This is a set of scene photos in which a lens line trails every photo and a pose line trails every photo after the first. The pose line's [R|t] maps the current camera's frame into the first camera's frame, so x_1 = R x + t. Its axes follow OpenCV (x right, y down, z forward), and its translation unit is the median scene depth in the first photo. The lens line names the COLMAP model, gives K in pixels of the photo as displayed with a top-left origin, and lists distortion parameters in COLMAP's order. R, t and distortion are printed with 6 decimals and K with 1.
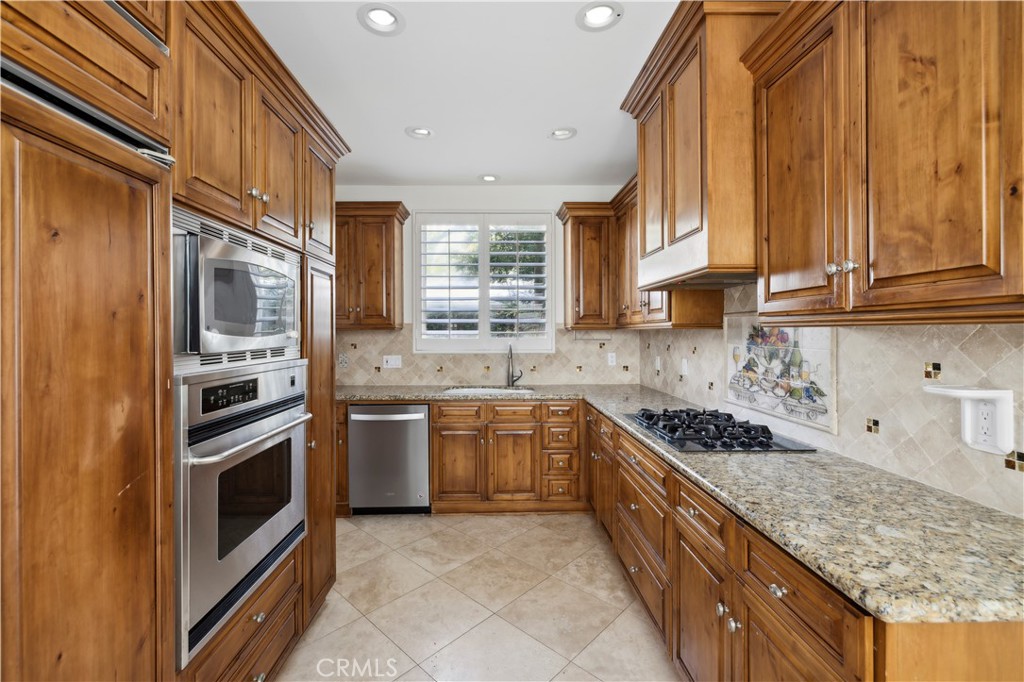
lens RADIAL K [[431.2, 0, 502.7], [0, 431.2, 334.9], [0, 0, 1]] dist [0.000770, 0.000295]
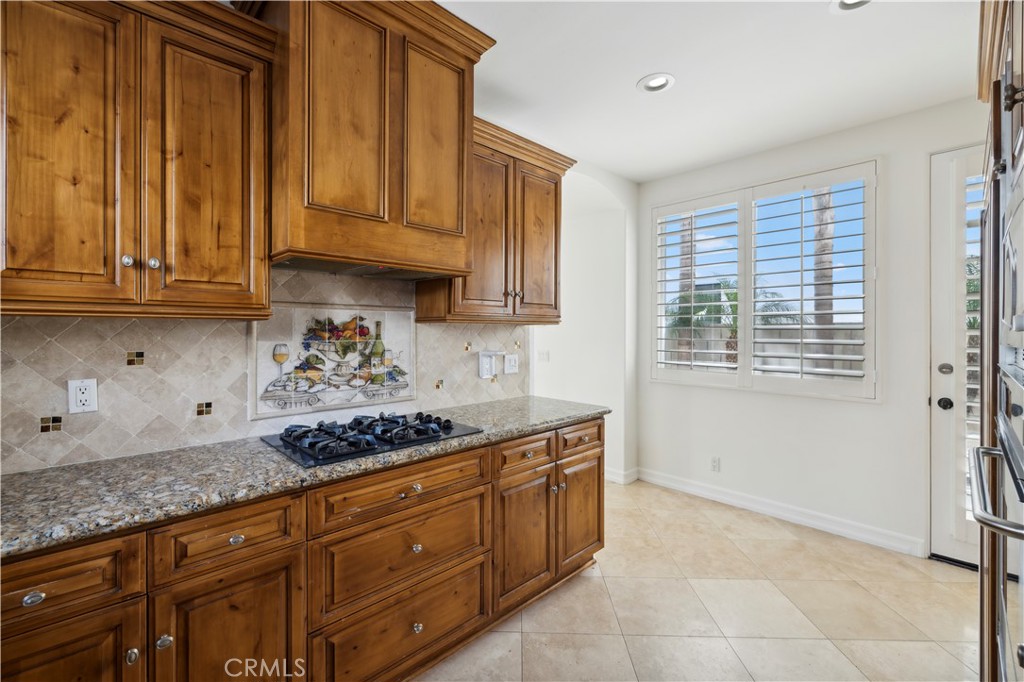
lens RADIAL K [[431.2, 0, 502.7], [0, 431.2, 334.9], [0, 0, 1]] dist [0.000770, 0.000295]
pose [[-0.668759, -0.005725, 0.743457, -0.396470], [0.006168, 0.999893, 0.013248, 0.002523], [-0.743453, 0.013445, -0.668653, 1.462629]]
